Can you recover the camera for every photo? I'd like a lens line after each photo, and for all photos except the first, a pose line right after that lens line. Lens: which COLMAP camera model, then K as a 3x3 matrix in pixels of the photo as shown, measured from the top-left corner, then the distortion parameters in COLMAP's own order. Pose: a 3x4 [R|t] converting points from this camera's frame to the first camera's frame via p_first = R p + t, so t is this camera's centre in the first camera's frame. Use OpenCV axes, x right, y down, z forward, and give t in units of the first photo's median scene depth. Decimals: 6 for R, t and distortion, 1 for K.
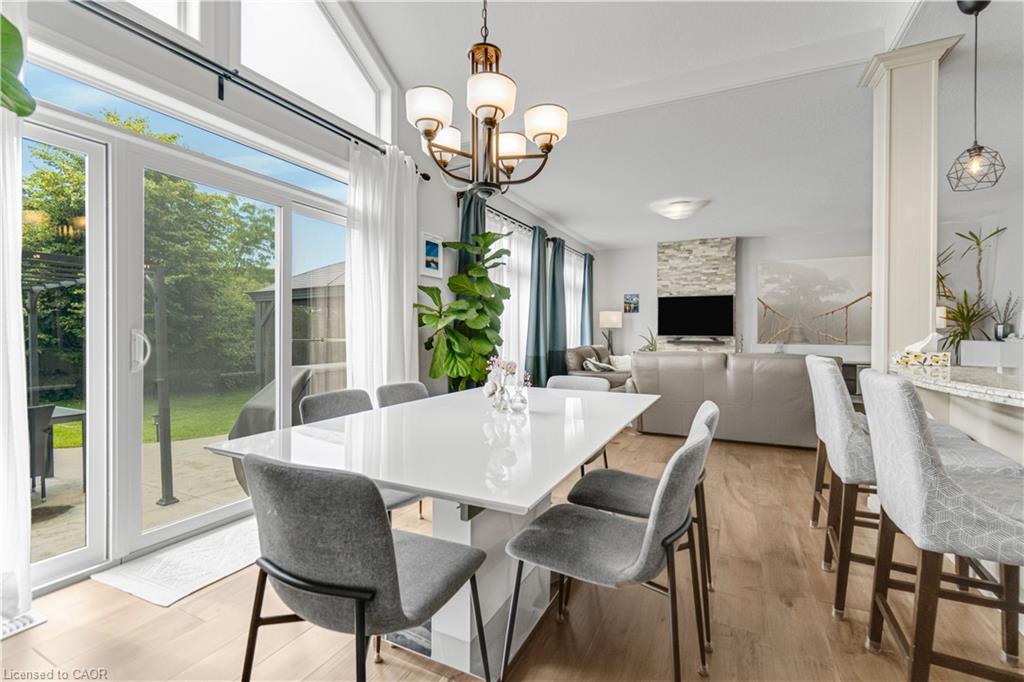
lens RADIAL K [[454.6, 0, 503.6], [0, 454.6, 329.2], [0, 0, 1]] dist [-0.007752, 0.000806]
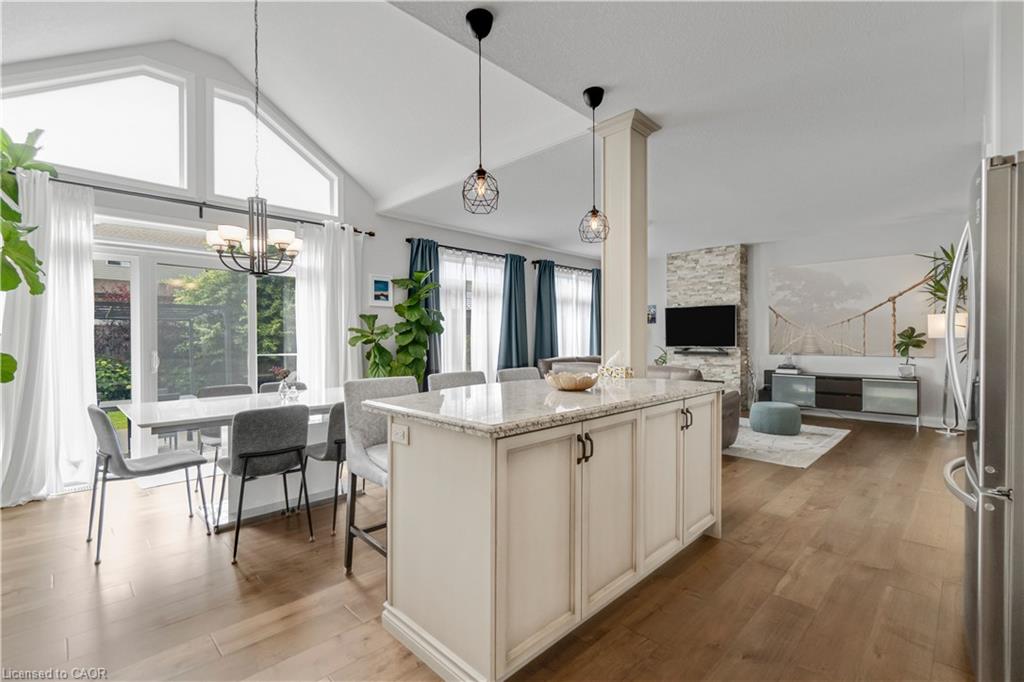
lens RADIAL K [[454.6, 0, 480.7], [0, 454.6, 333.2], [0, 0, 1]] dist [-0.007752, 0.000806]
pose [[0.942950, -0.014830, -0.332605, 0.311082], [0.011781, 0.999868, -0.011180, -0.009637], [0.332727, 0.006623, 0.943000, -0.093205]]
